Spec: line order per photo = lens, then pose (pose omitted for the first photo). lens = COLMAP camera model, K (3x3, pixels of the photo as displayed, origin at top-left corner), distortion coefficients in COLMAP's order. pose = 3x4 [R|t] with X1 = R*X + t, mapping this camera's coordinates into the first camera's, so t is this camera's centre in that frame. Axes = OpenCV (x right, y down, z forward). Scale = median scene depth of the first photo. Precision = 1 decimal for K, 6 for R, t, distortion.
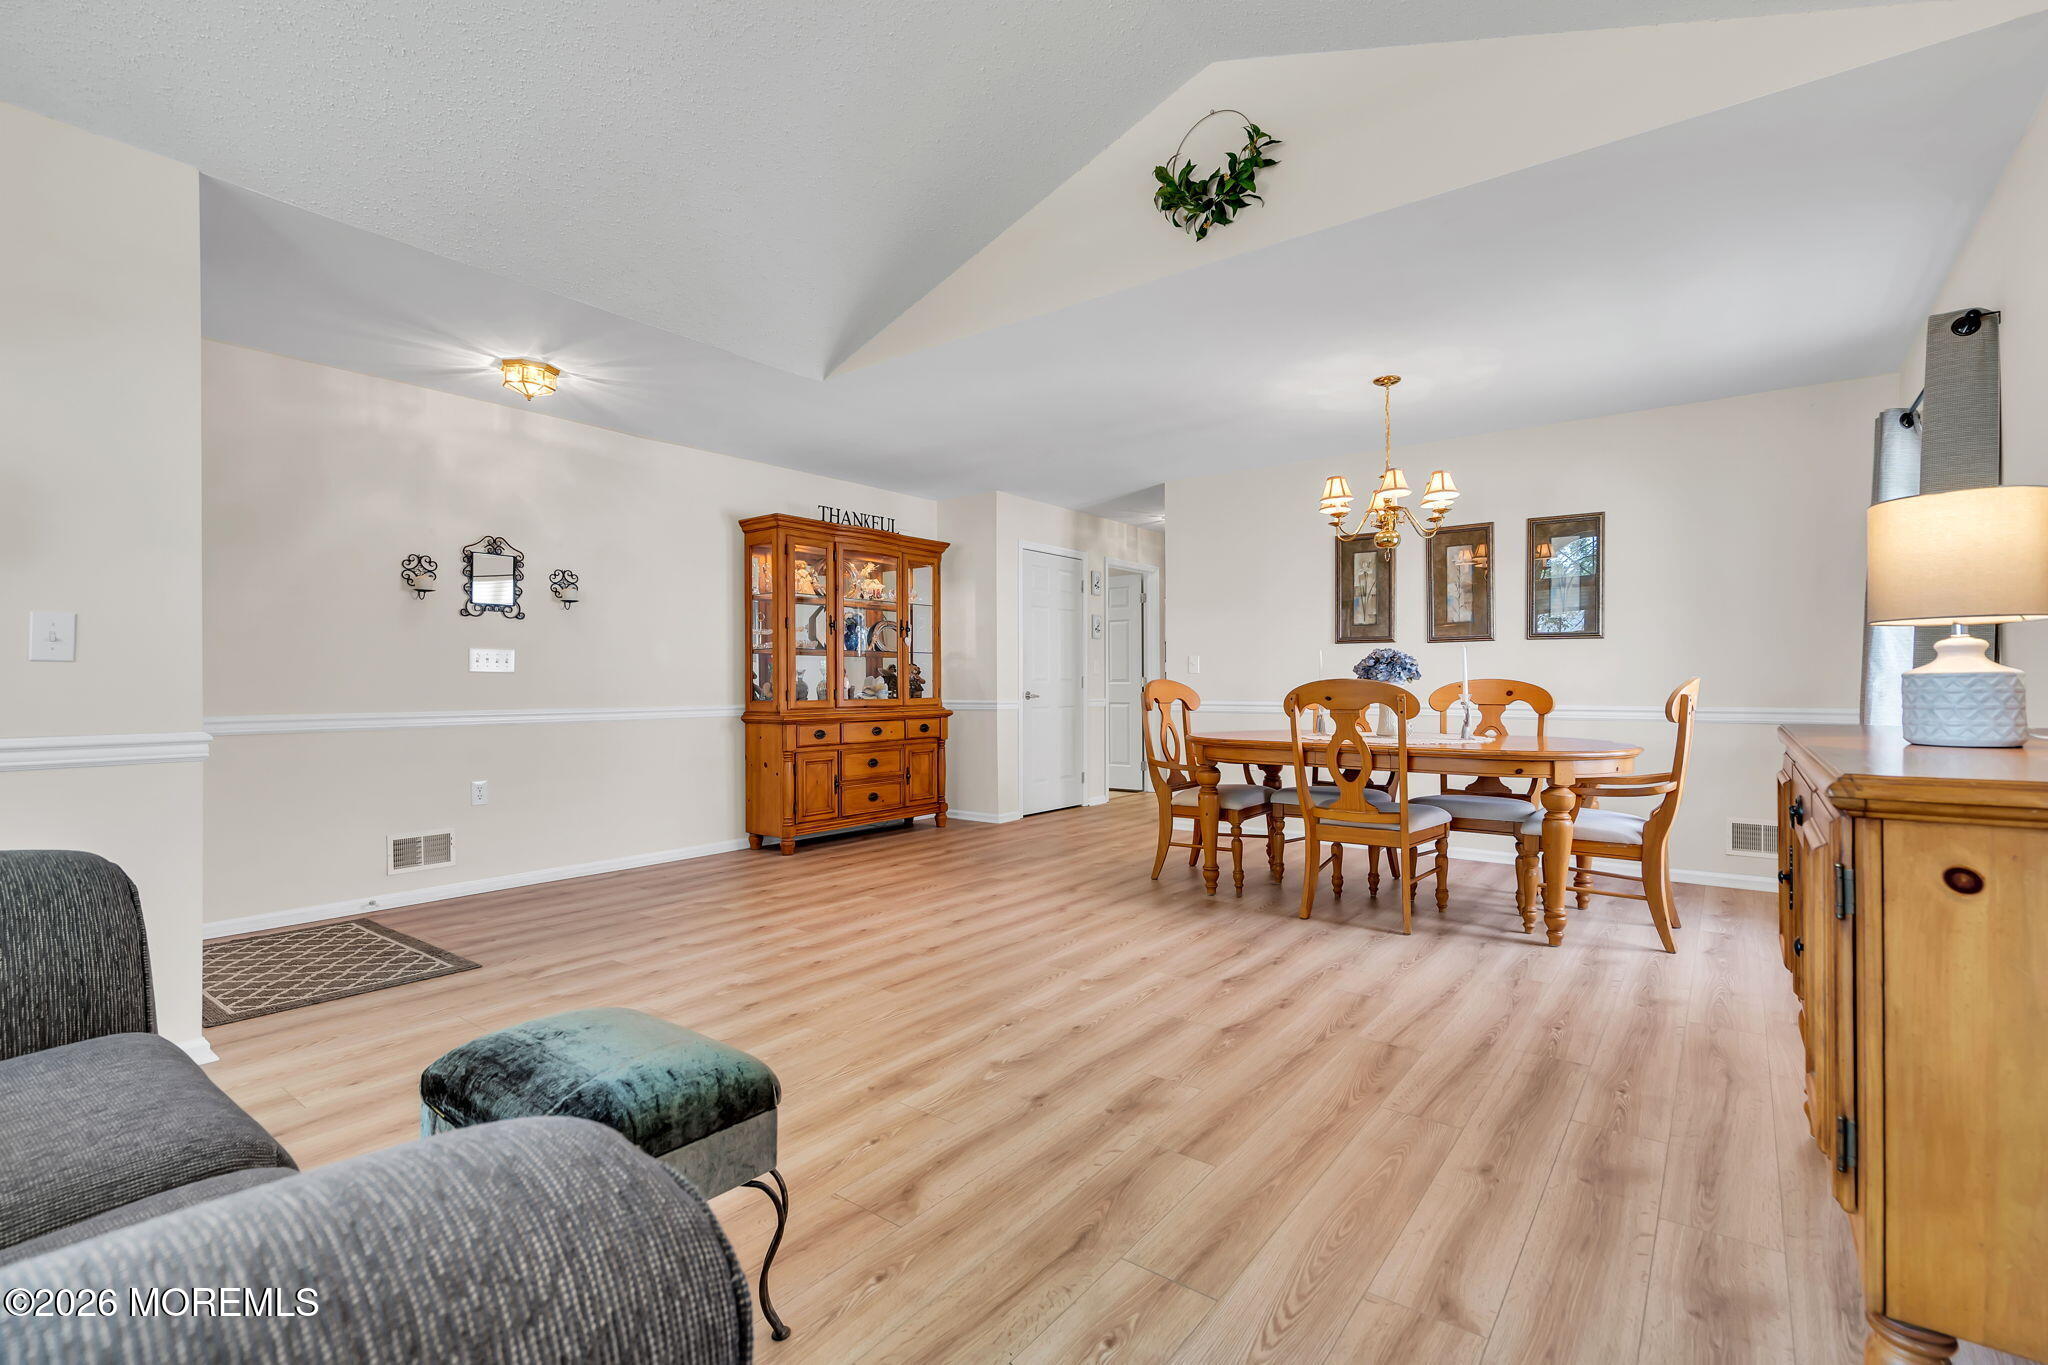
lens RADIAL K [[931.8, 0, 1027.0], [0, 931.8, 682.5], [0, 0, 1]] dist [-0.003315, 0.001735]
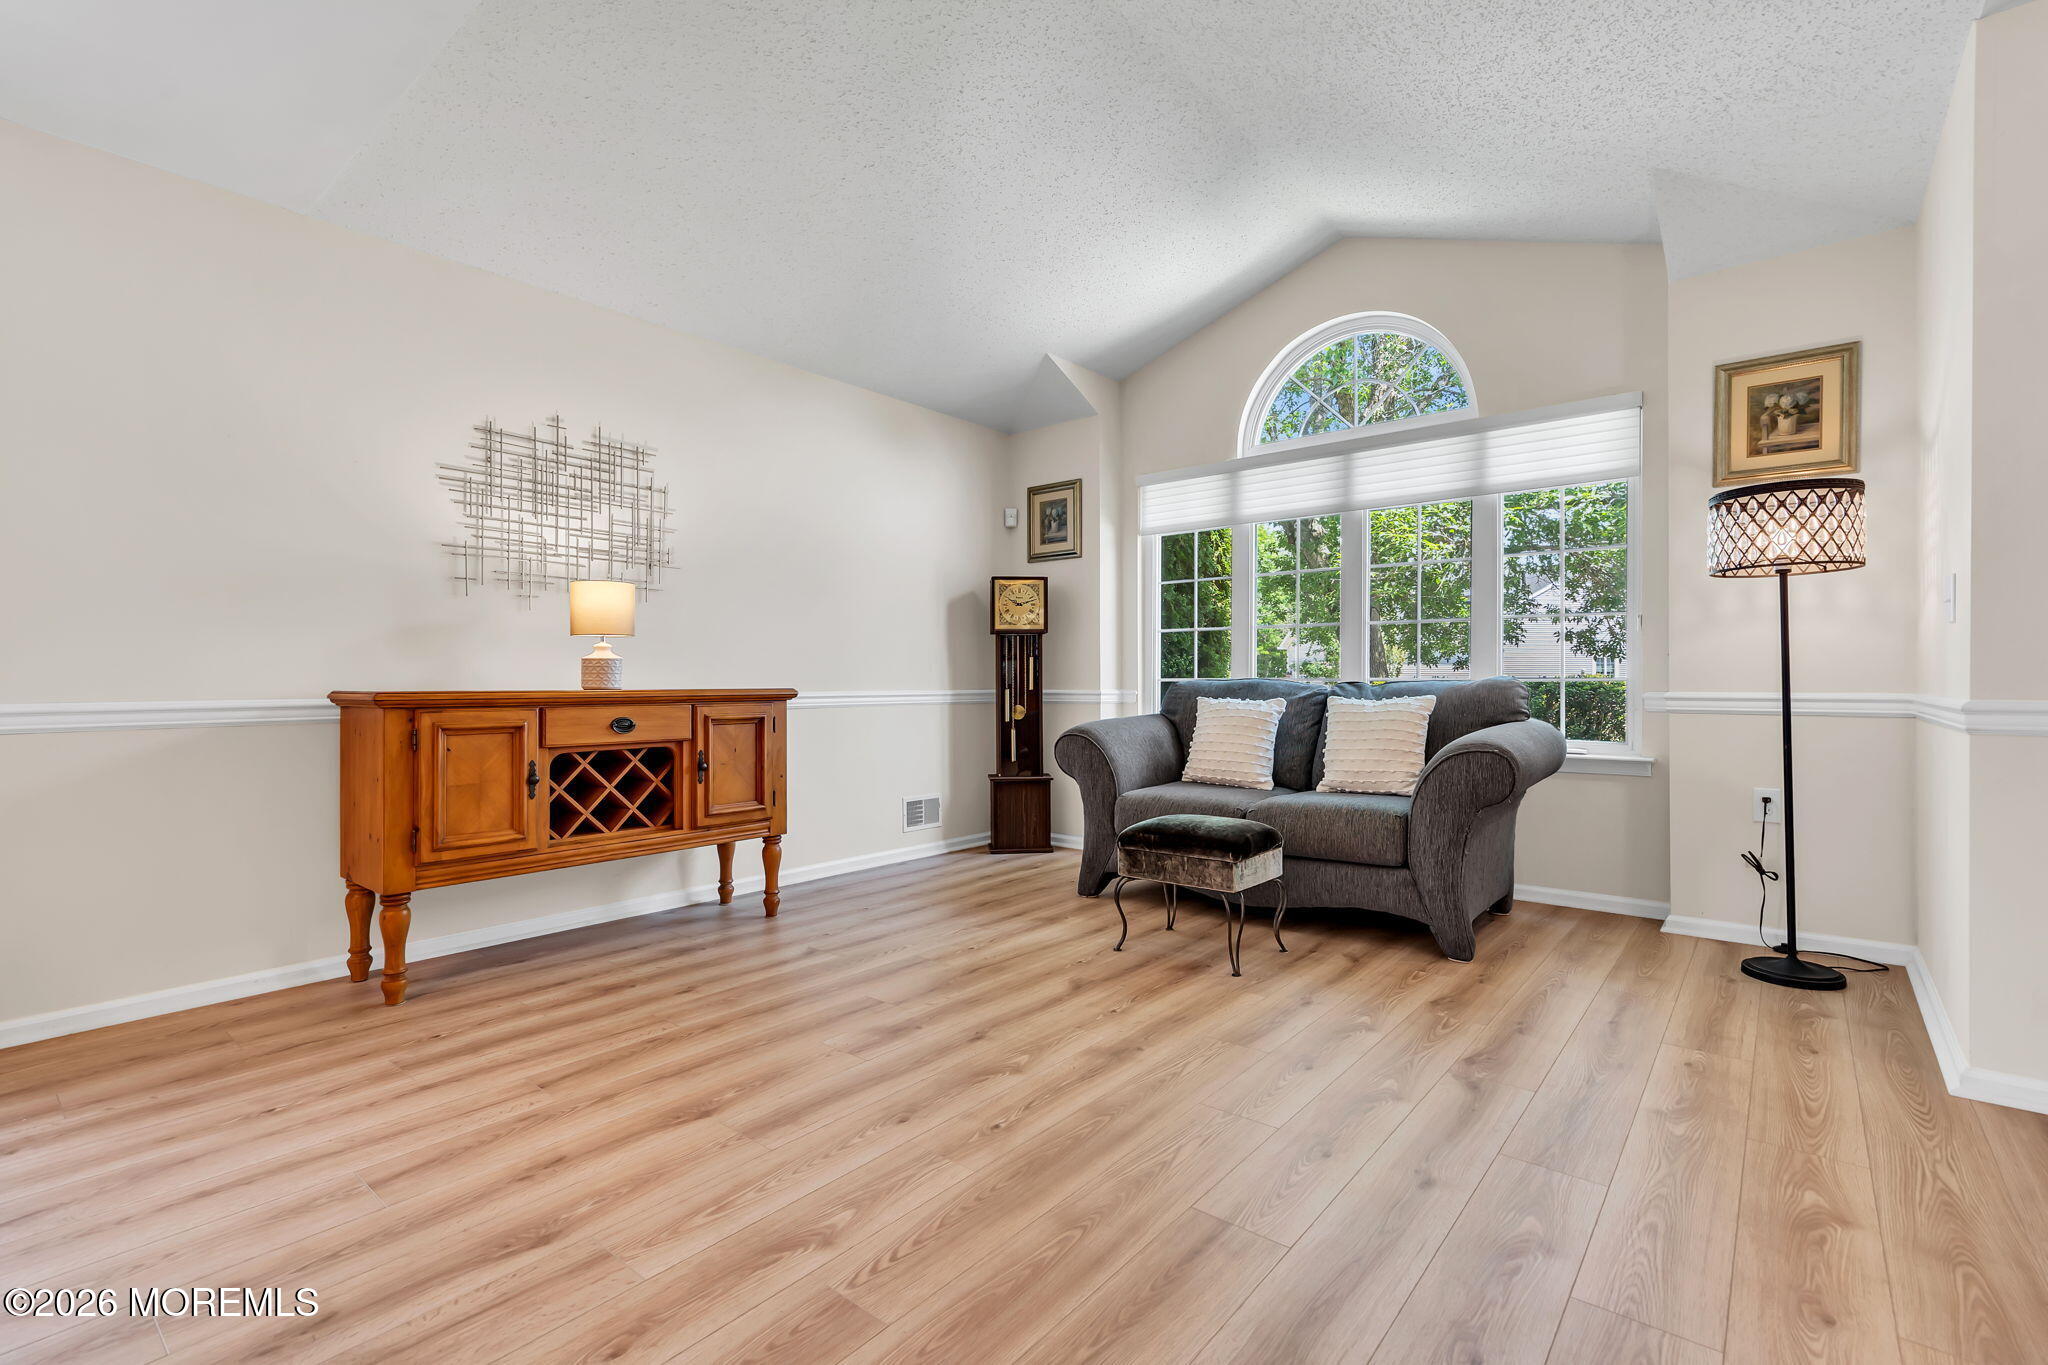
lens RADIAL K [[931.8, 0, 1029.0], [0, 931.8, 674.7], [0, 0, 1]] dist [-0.003315, 0.001735]
pose [[-0.999240, 0.008246, 0.038103, -0.065870], [0.008052, 0.999954, -0.005253, 0.023278], [-0.038144, -0.004942, -0.999260, 1.505351]]
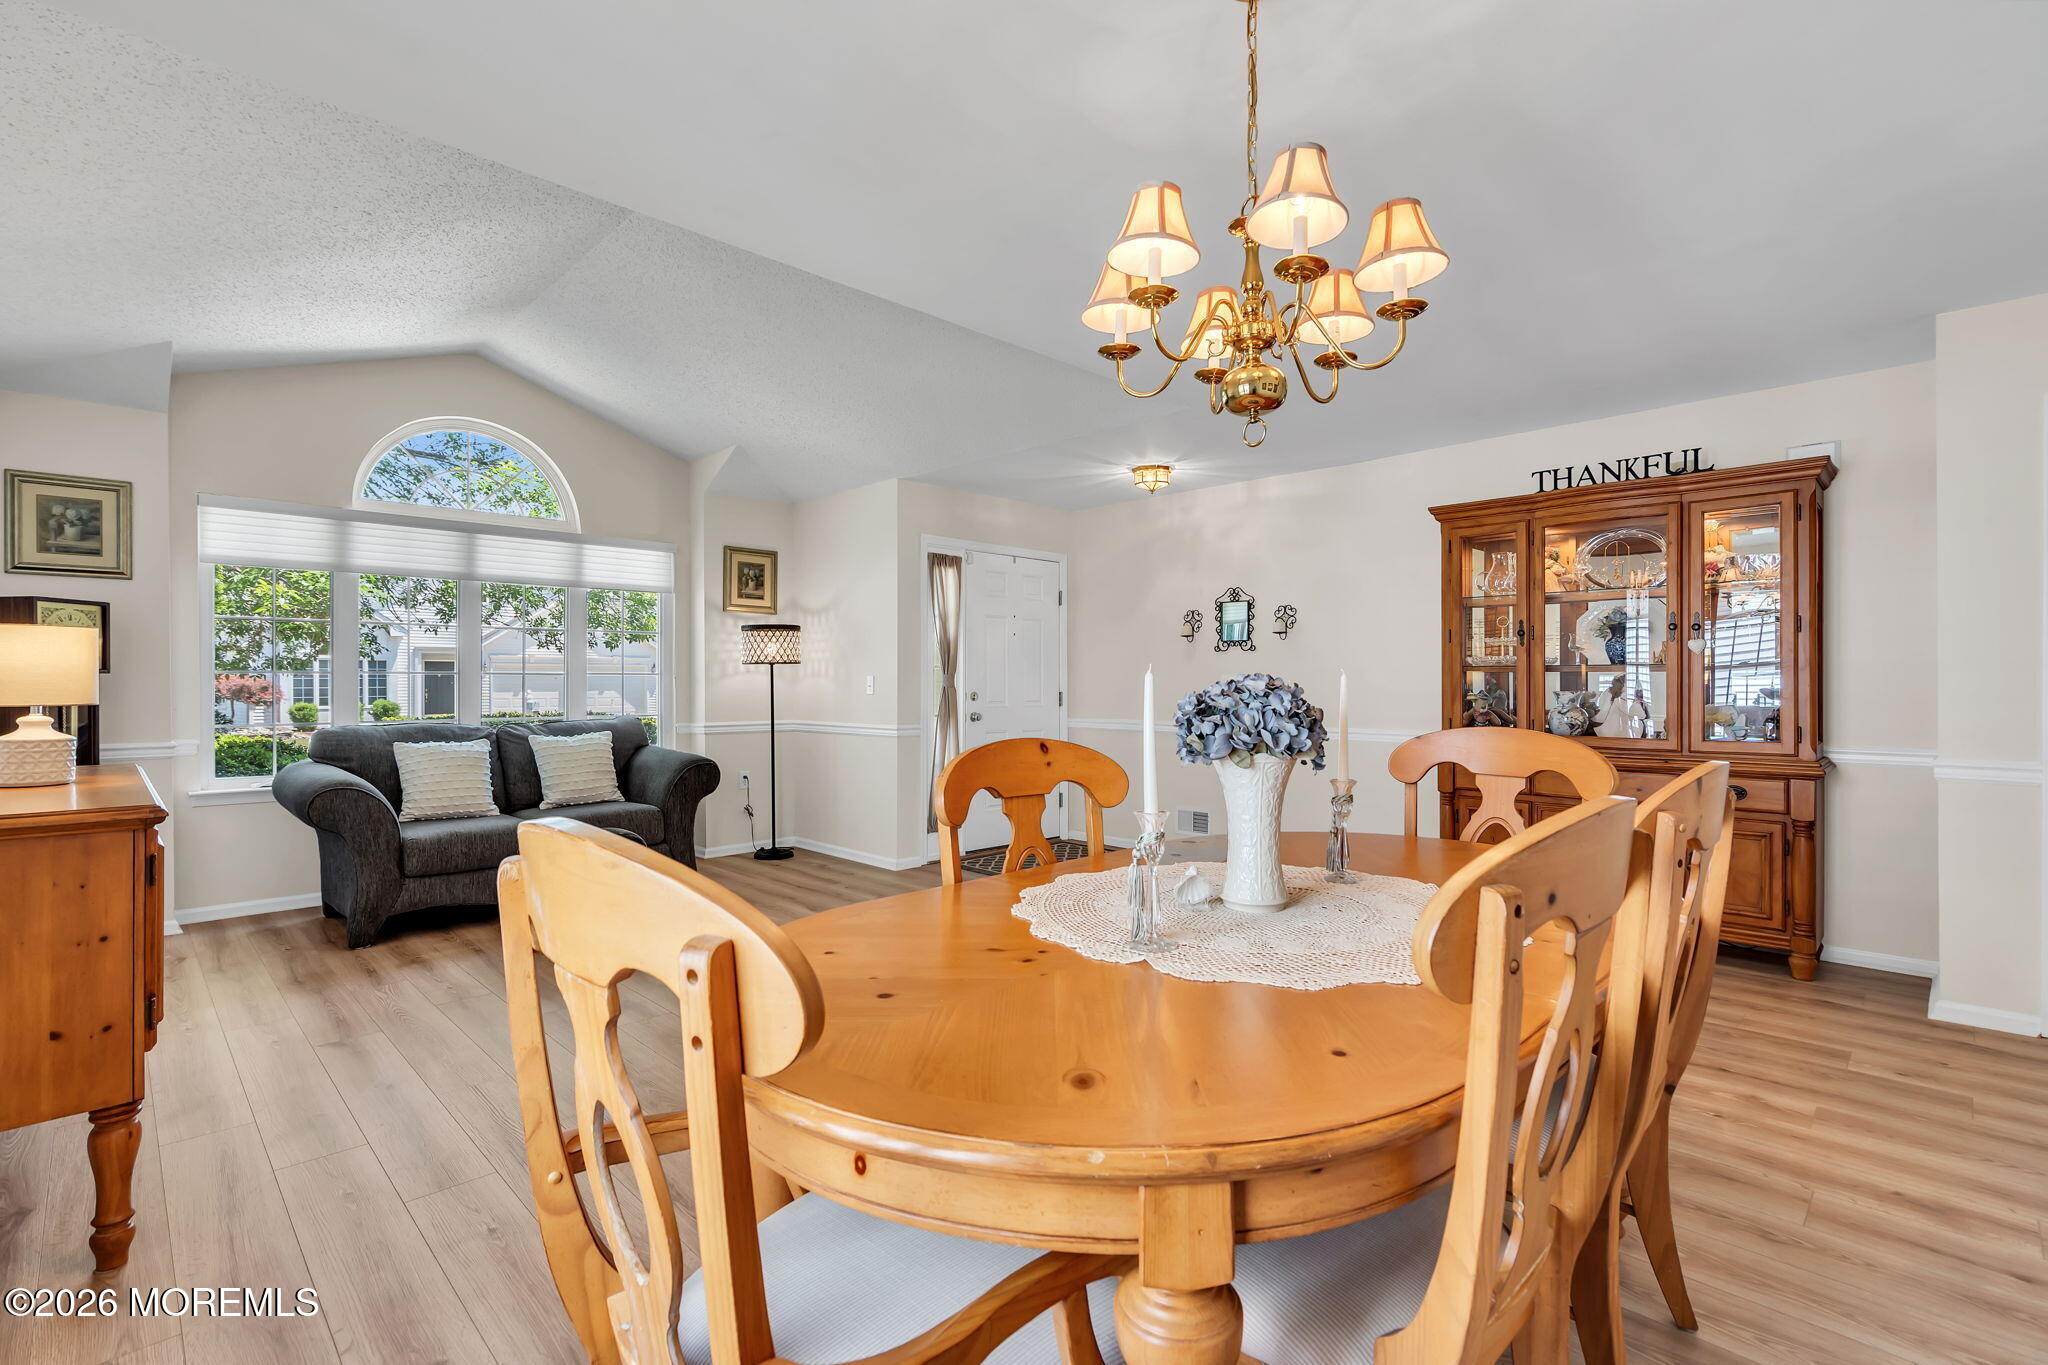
lens RADIAL K [[931.8, 0, 1022.4], [0, 931.8, 686.1], [0, 0, 1]] dist [-0.003315, 0.001735]
pose [[-0.133809, 0.010021, -0.990956, 1.071459], [0.002218, 0.999949, 0.009812, -0.051067], [0.991005, -0.000885, -0.133825, 1.297529]]
